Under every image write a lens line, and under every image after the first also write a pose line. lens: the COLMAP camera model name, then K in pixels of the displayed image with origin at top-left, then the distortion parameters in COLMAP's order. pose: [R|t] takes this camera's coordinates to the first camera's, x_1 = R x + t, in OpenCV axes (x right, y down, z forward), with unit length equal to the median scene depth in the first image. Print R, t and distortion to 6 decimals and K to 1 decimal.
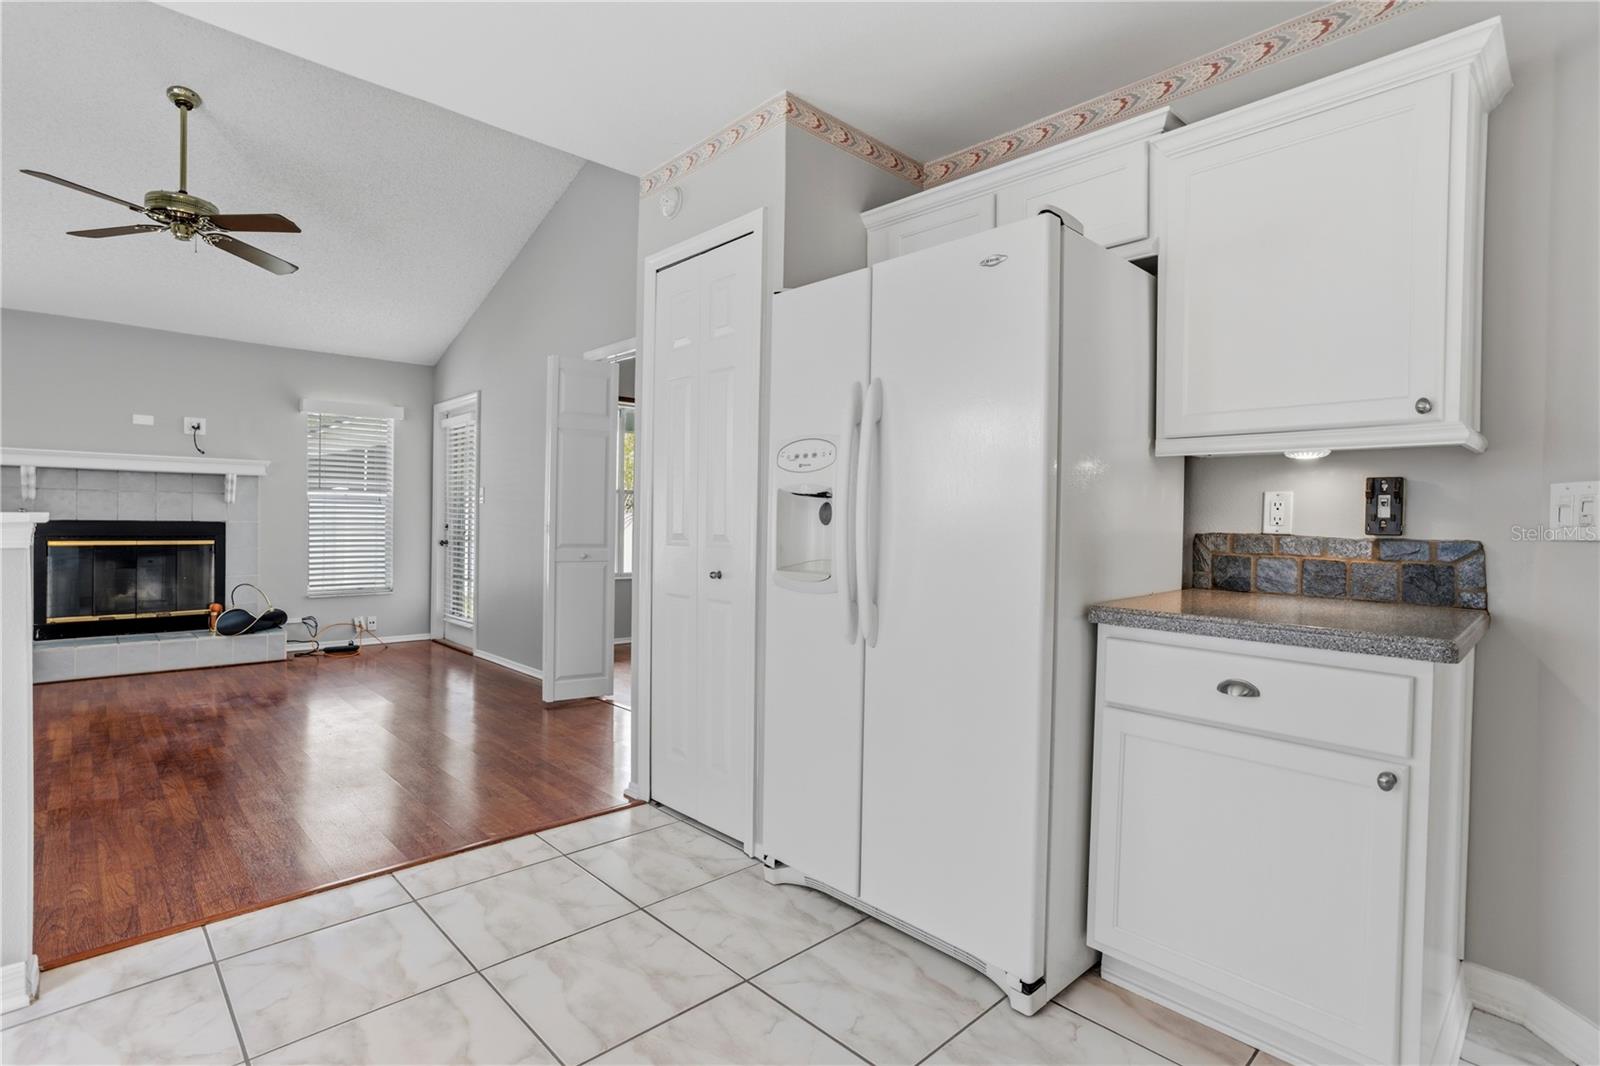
lens RADIAL K [[777.7, 0, 803.4], [0, 777.7, 529.2], [0, 0, 1]] dist [-0.053959, 0.028455]
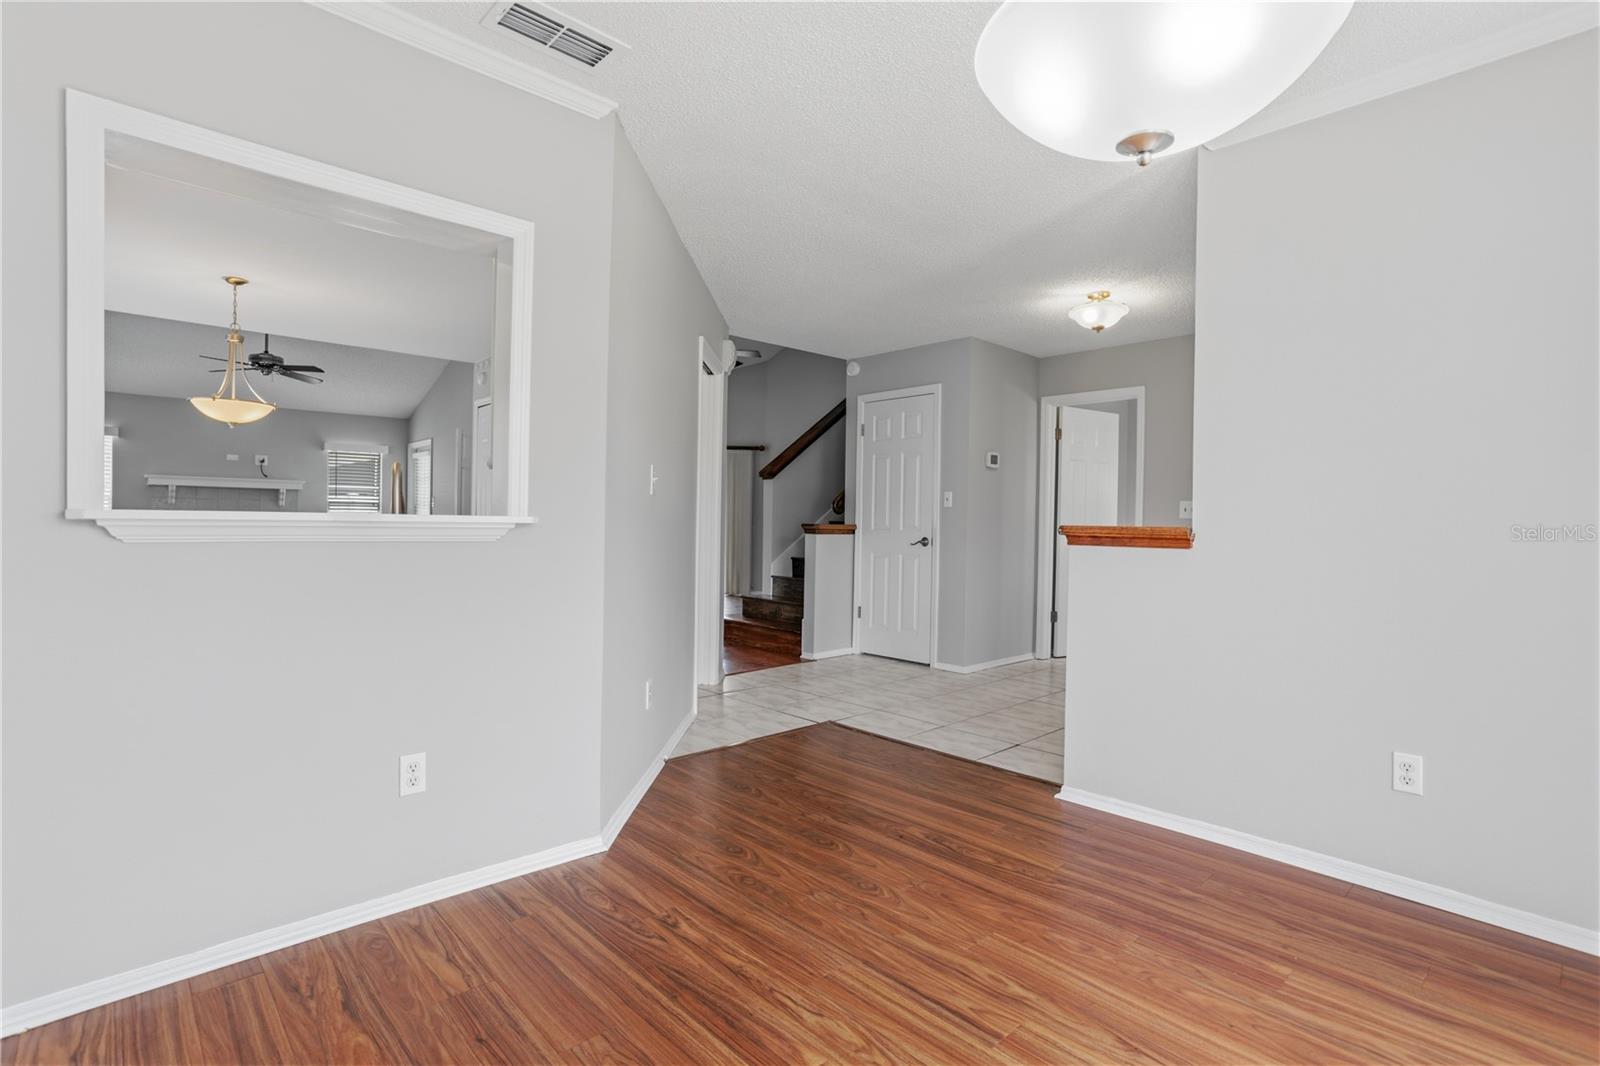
lens RADIAL K [[777.7, 0, 803.4], [0, 777.7, 529.2], [0, 0, 1]] dist [-0.053959, 0.028455]
pose [[0.999815, 0.004581, -0.018707, 0.424408], [-0.004610, 0.999988, -0.001527, 0.012579], [0.018700, 0.001613, 0.999824, -0.655639]]
